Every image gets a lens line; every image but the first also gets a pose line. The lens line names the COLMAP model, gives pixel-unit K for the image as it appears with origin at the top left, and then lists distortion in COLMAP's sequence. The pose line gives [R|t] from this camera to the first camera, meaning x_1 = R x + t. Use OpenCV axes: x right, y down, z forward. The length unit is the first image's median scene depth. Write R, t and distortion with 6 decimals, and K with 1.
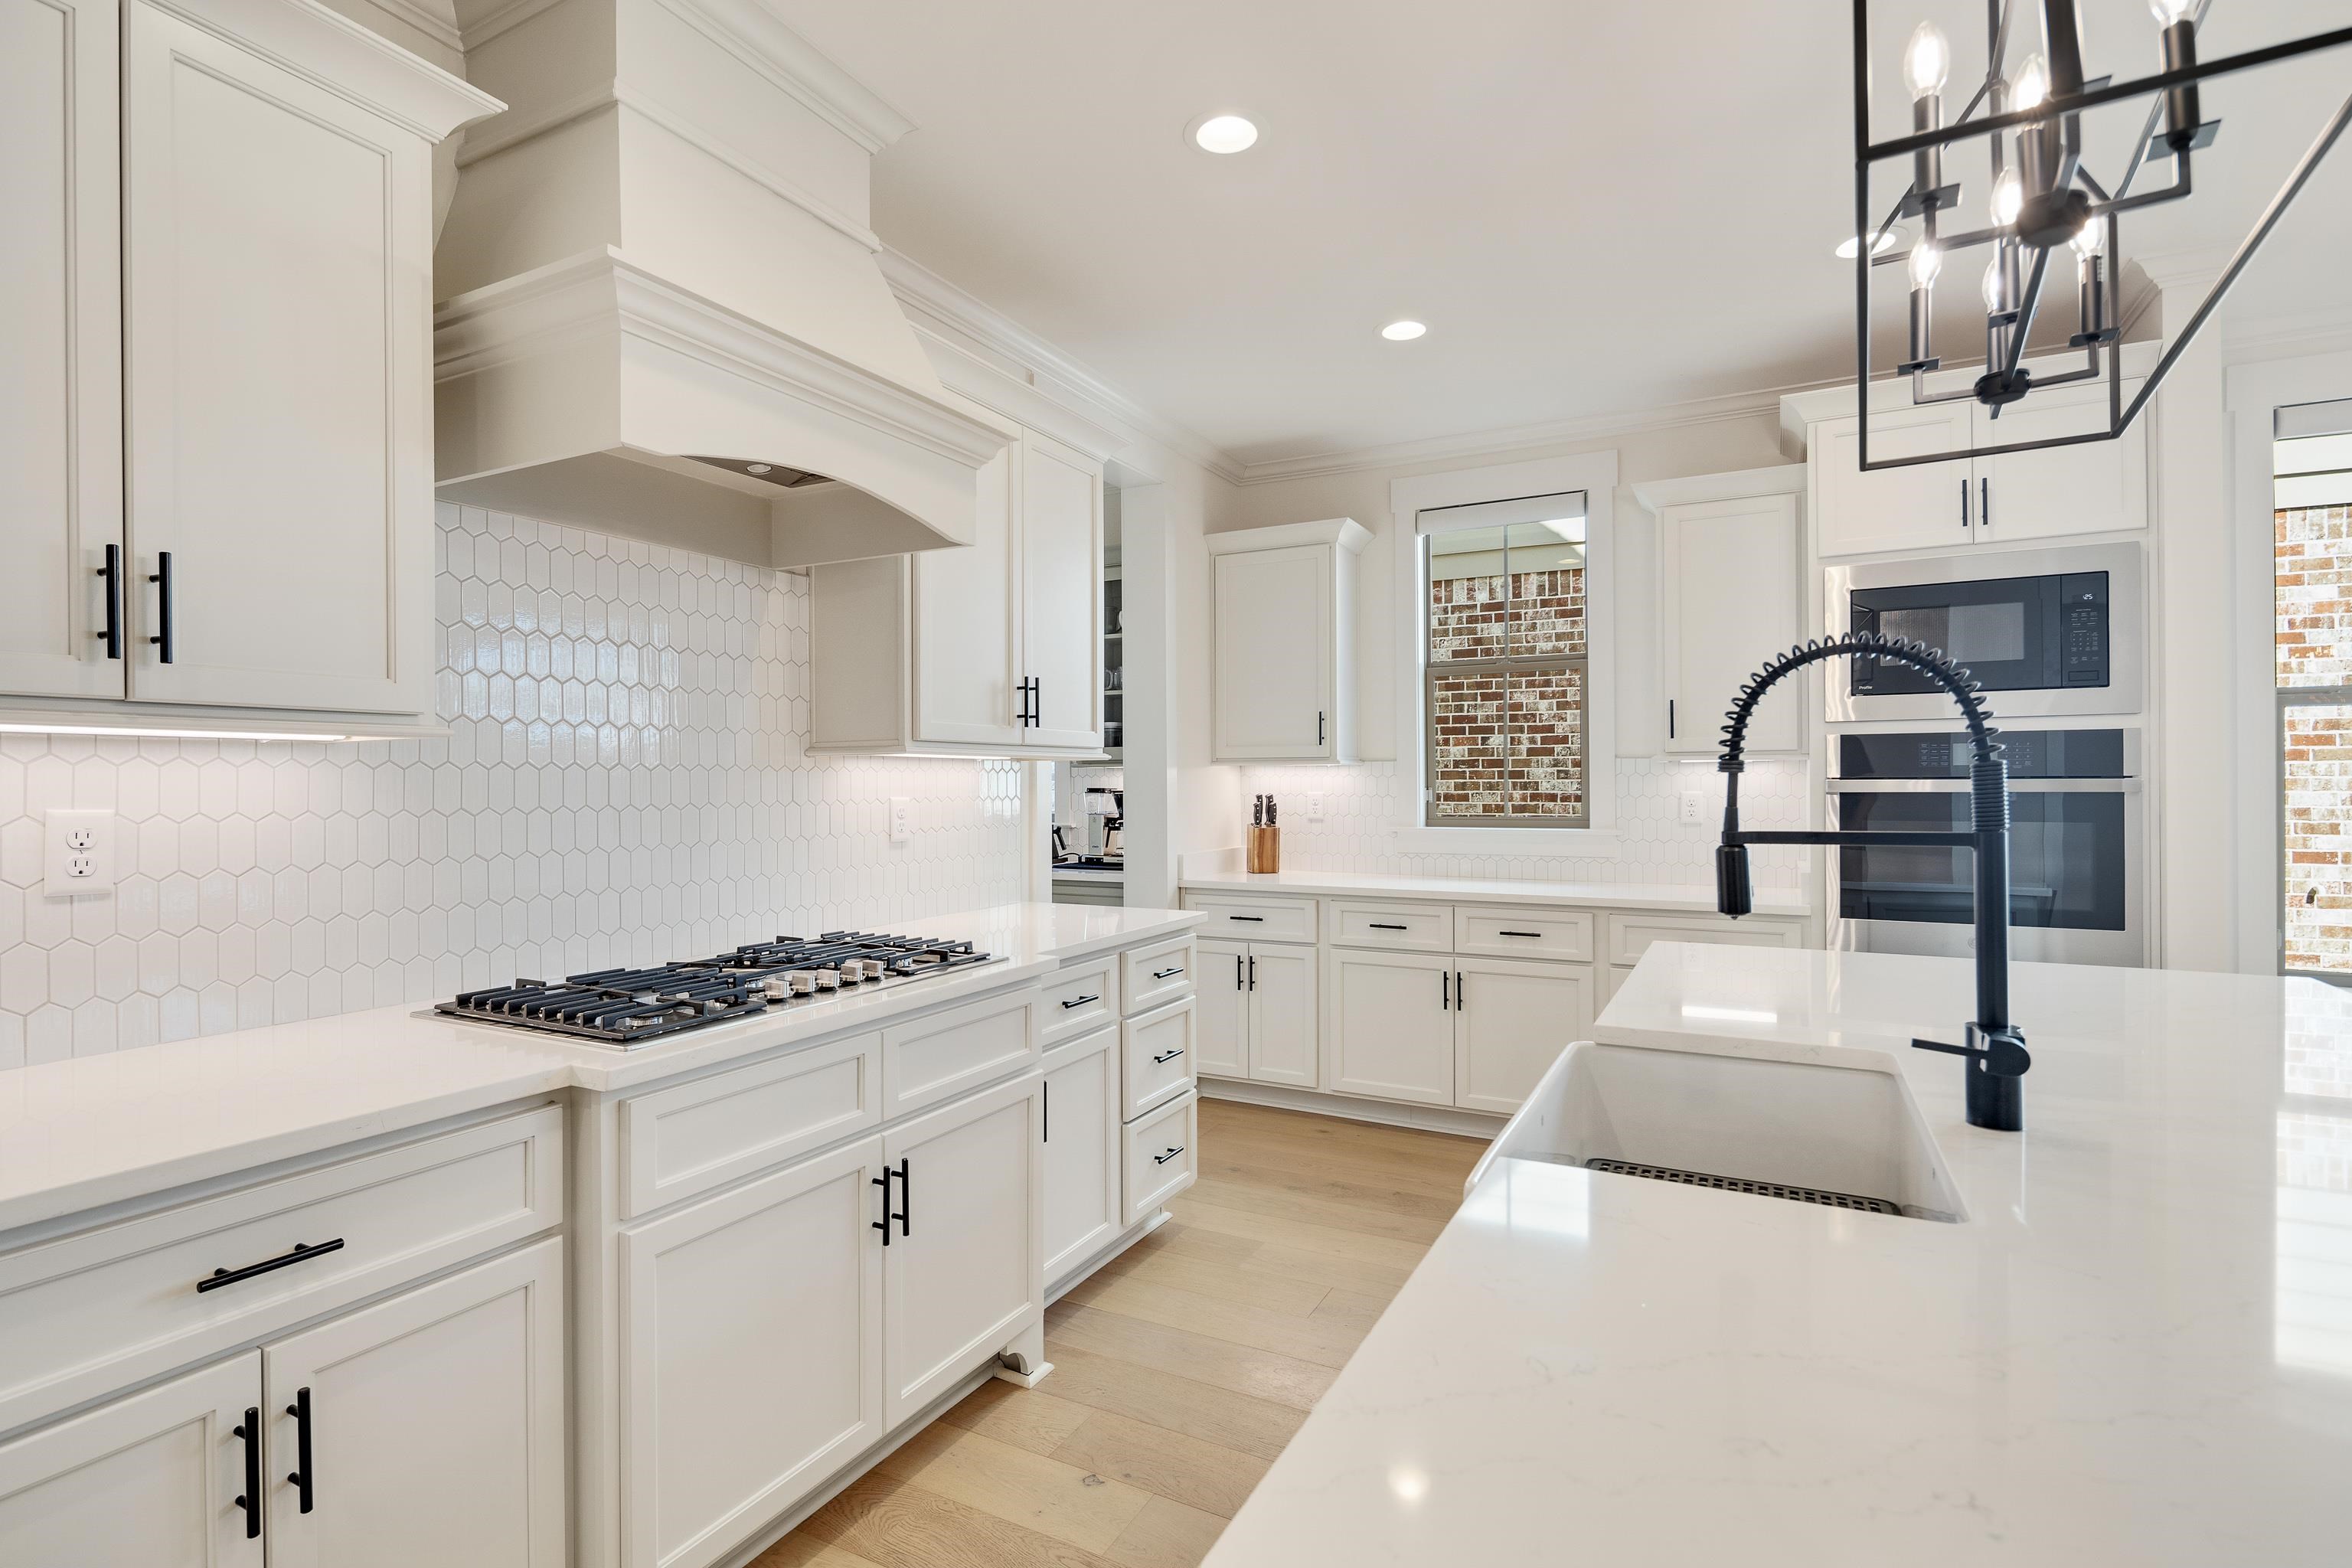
lens RADIAL K [[1141.4, 0, 1165.8], [0, 1141.4, 791.2], [0, 0, 1]] dist [0.006030, -0.003989]
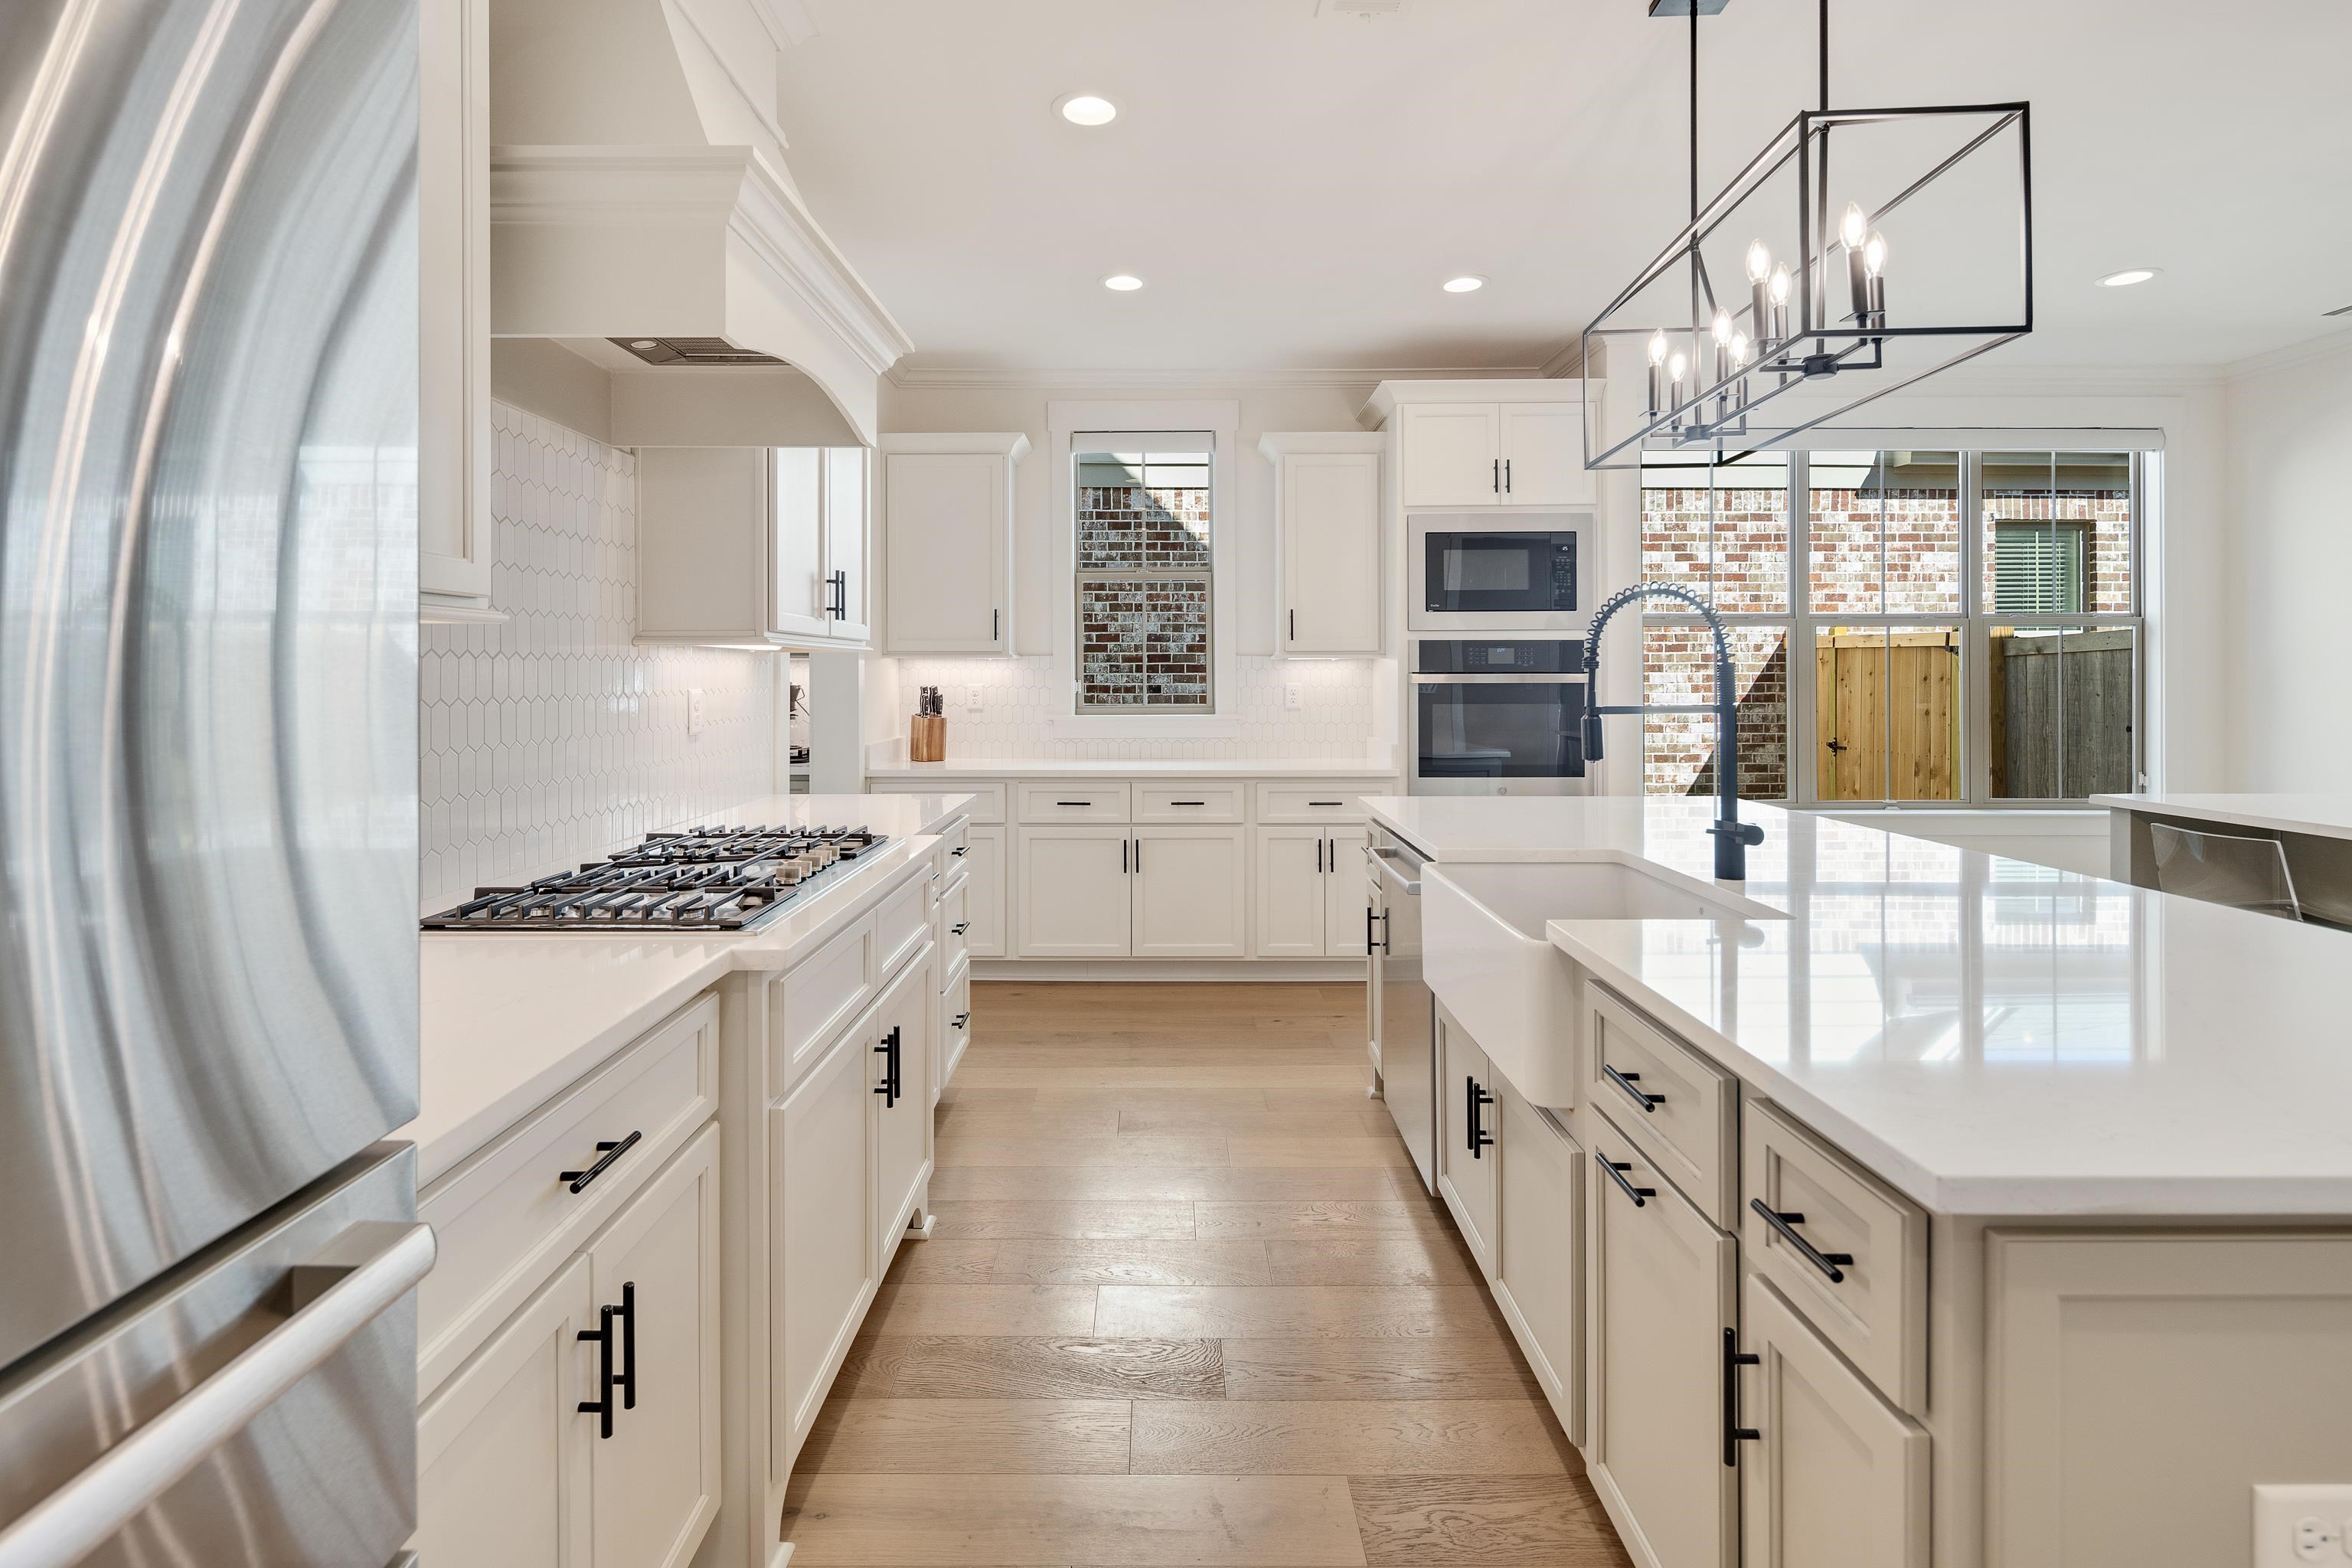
lens RADIAL K [[1141.4, 0, 1162.6], [0, 1141.4, 684.0], [0, 0, 1]] dist [0.006030, -0.003989]
pose [[0.881495, -0.000743, 0.472193, -0.257593], [0.000904, 1.000000, -0.000115, 0.001344], [-0.472193, 0.000528, 0.881495, -0.029088]]
